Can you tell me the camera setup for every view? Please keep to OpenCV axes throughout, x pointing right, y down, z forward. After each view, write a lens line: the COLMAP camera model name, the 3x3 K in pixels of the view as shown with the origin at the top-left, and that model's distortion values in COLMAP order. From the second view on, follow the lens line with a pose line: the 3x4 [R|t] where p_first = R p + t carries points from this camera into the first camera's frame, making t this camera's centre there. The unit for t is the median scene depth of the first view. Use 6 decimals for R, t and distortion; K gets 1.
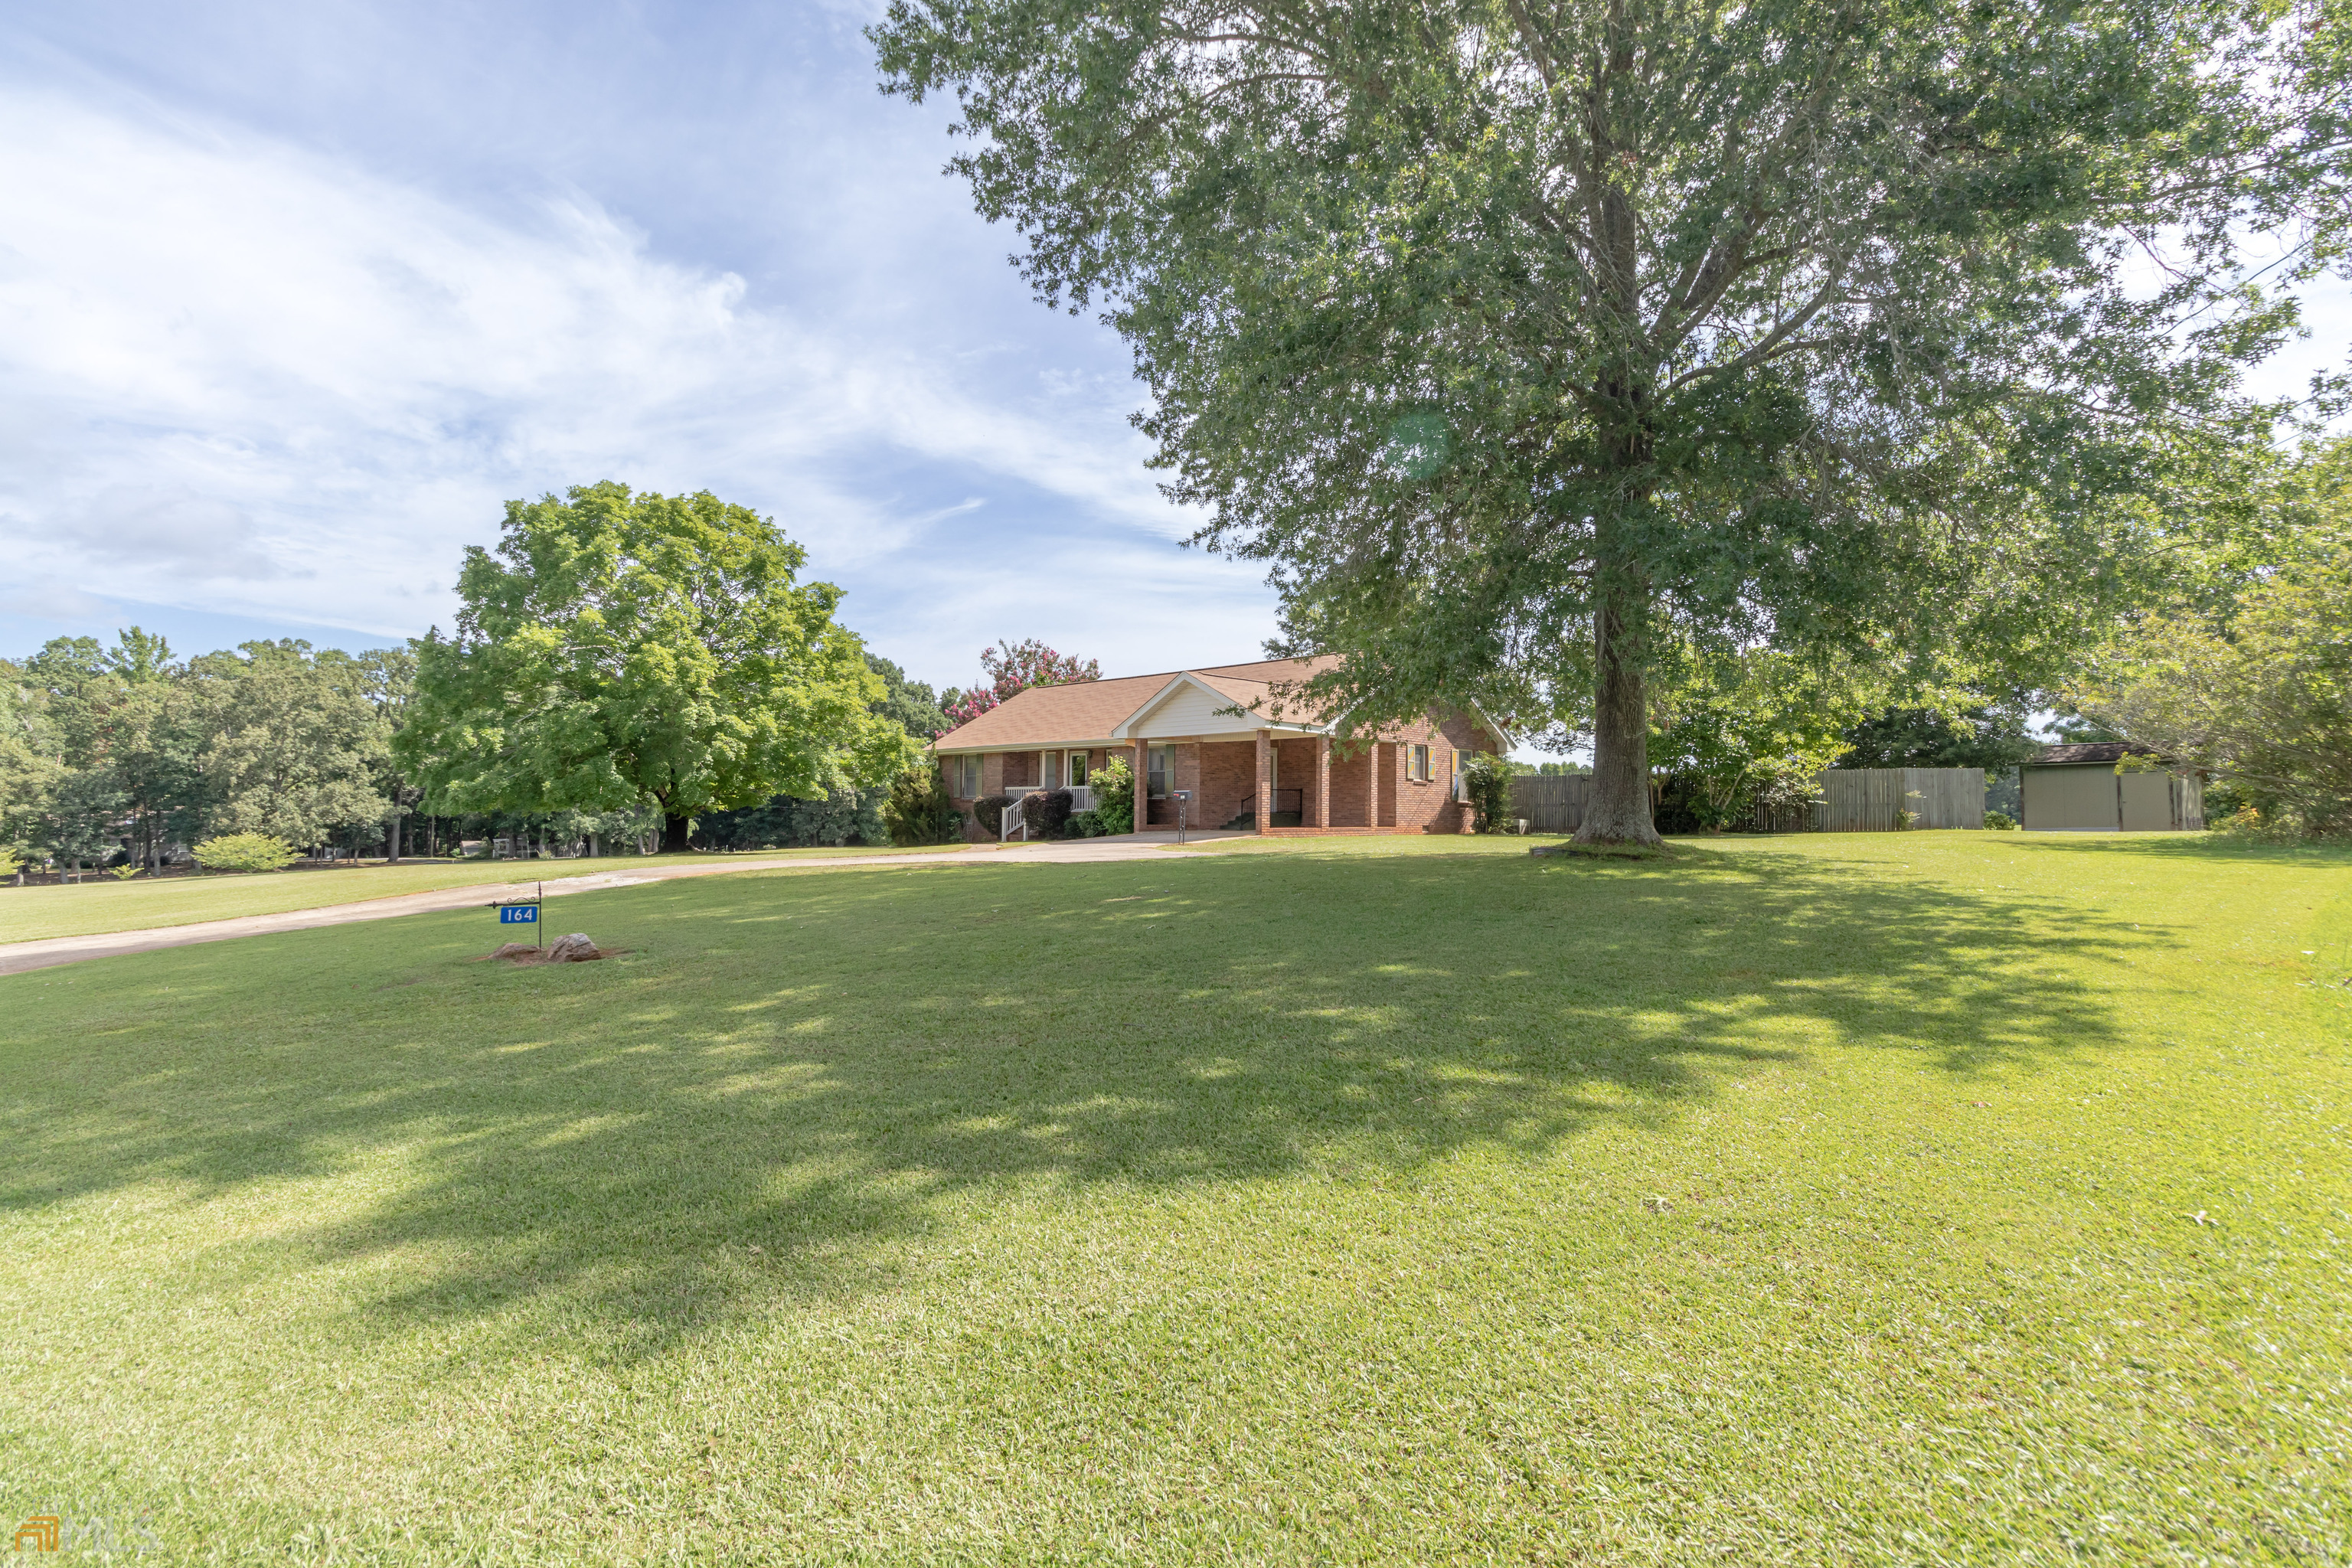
lens RADIAL K [[1092.5, 0, 1177.0], [0, 1092.5, 772.7], [0, 0, 1]] dist [0.001157, 0.000806]
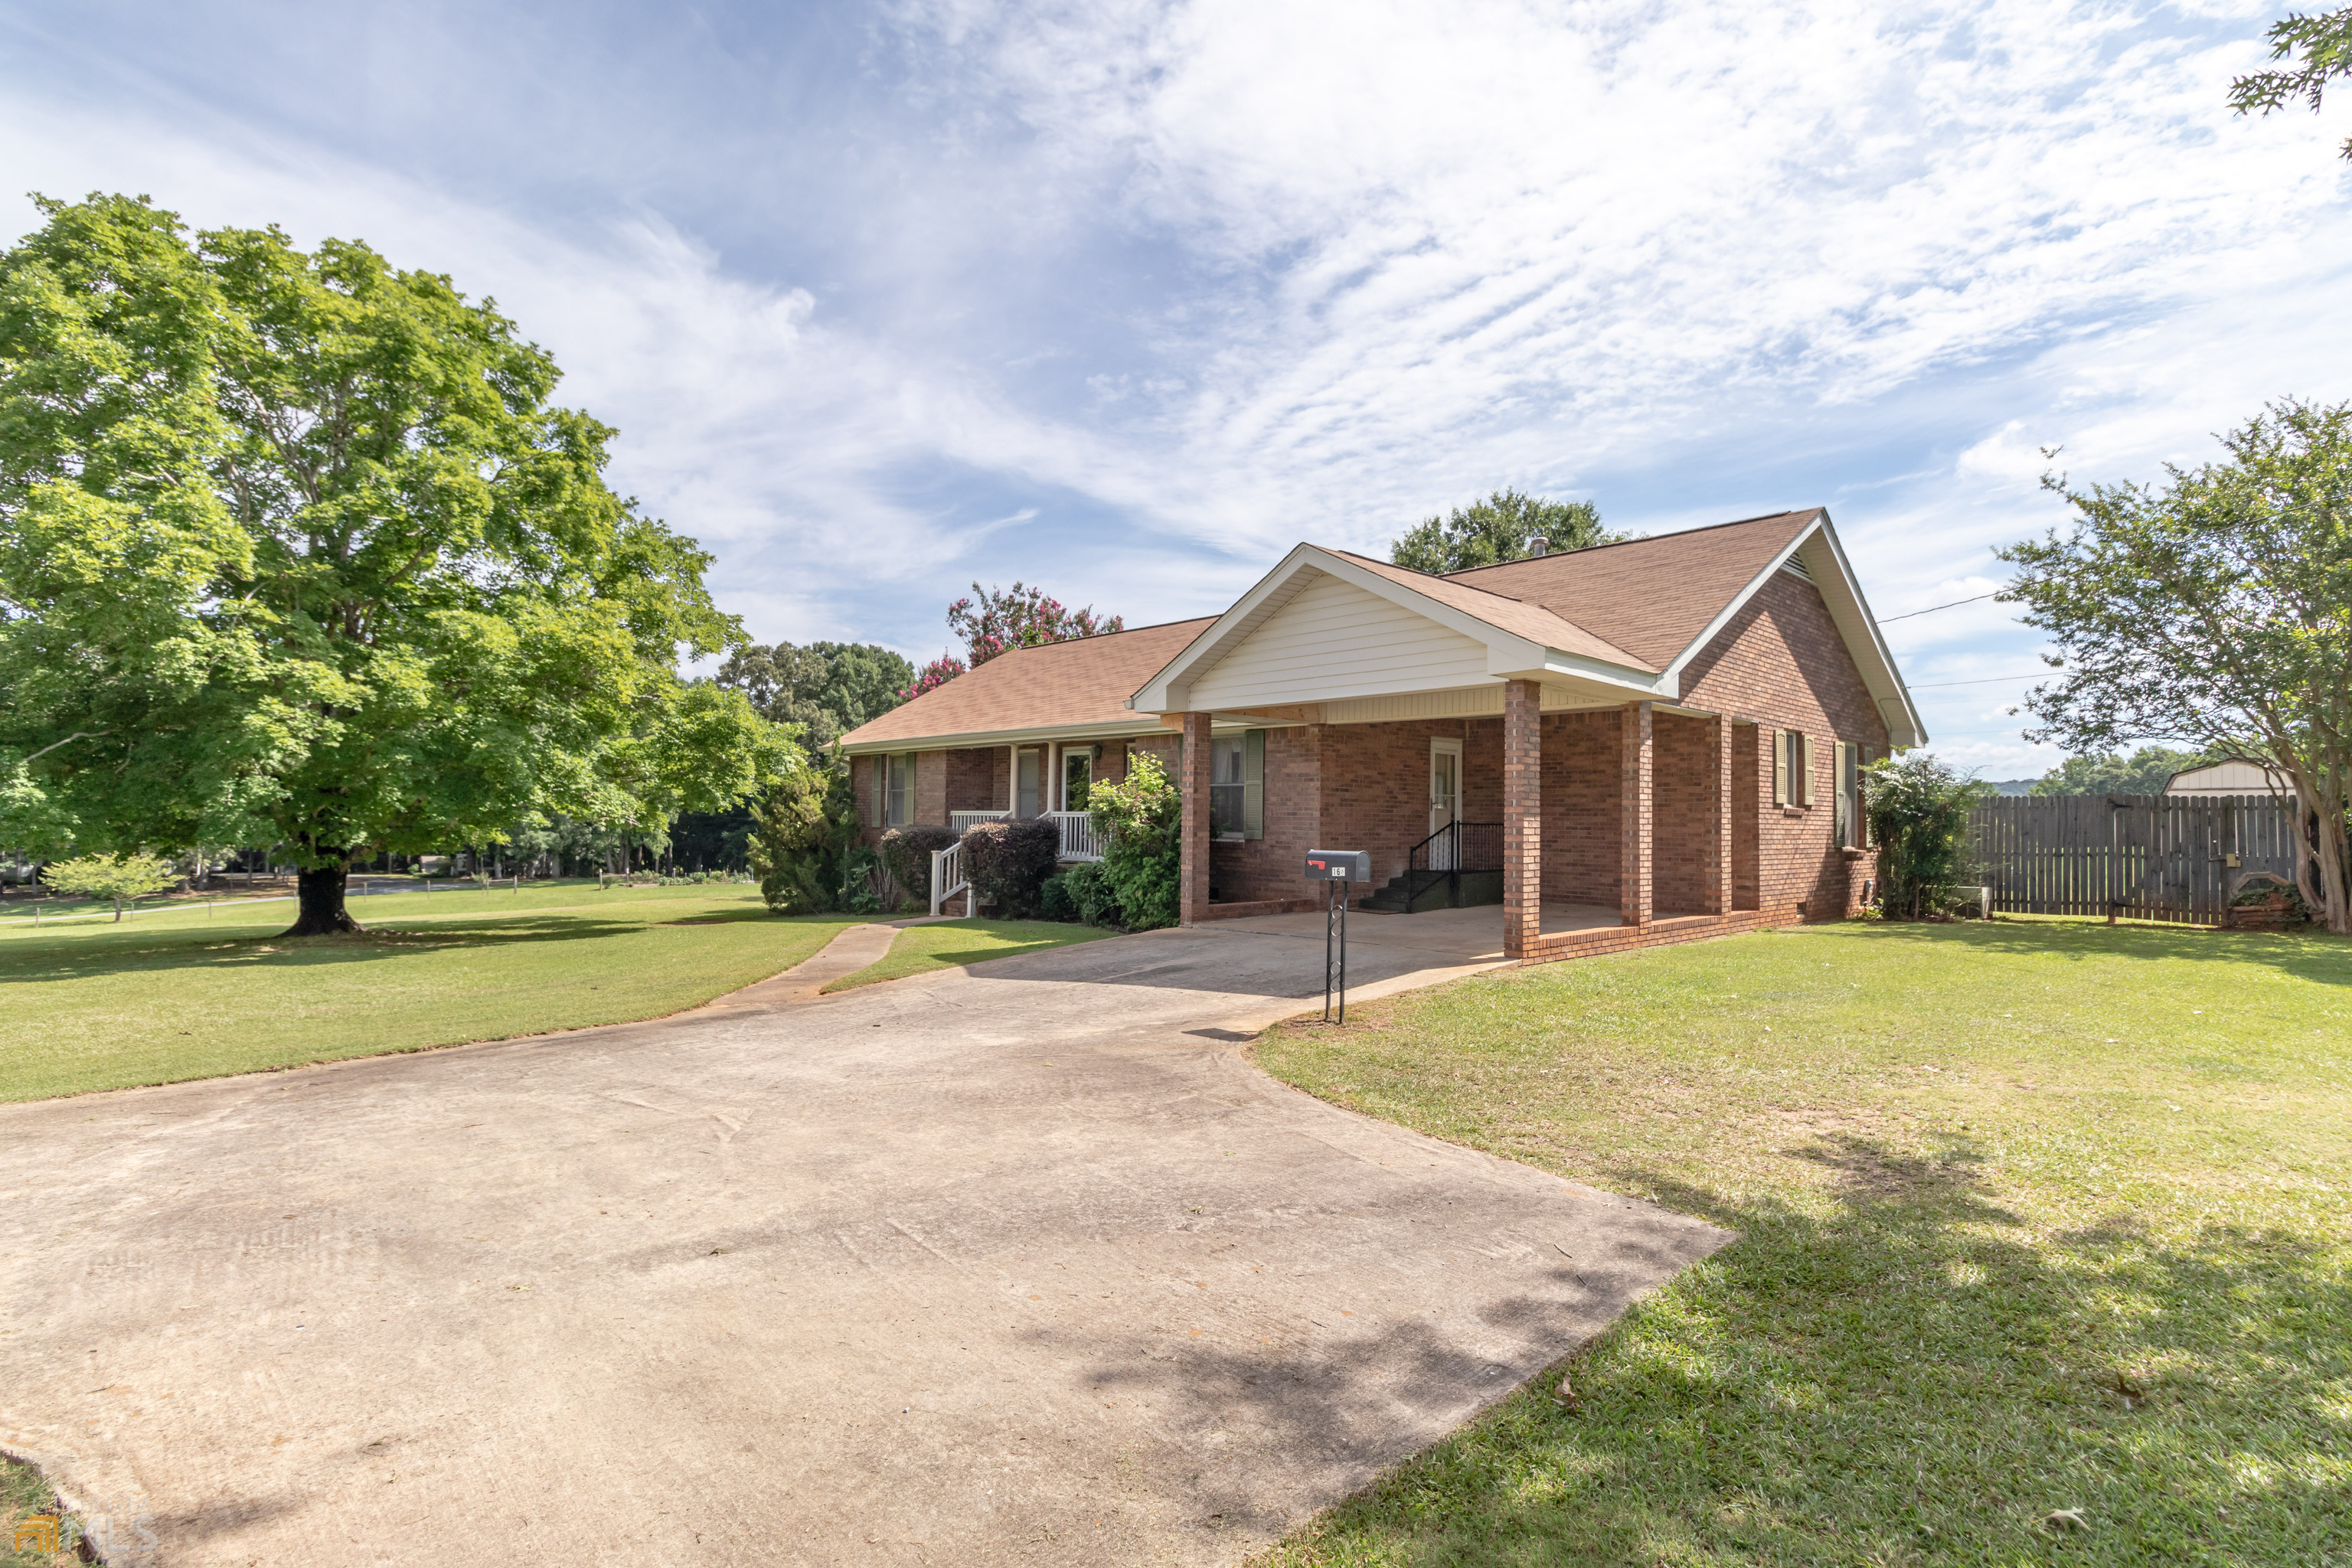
lens RADIAL K [[1092.5, 0, 1177.0], [0, 1092.5, 772.7], [0, 0, 1]] dist [0.001157, 0.000806]
pose [[0.998965, 0.003177, -0.045380, -0.018705], [-0.003466, 0.999974, -0.006300, -0.003672], [0.045359, 0.006451, 0.998950, 0.508504]]
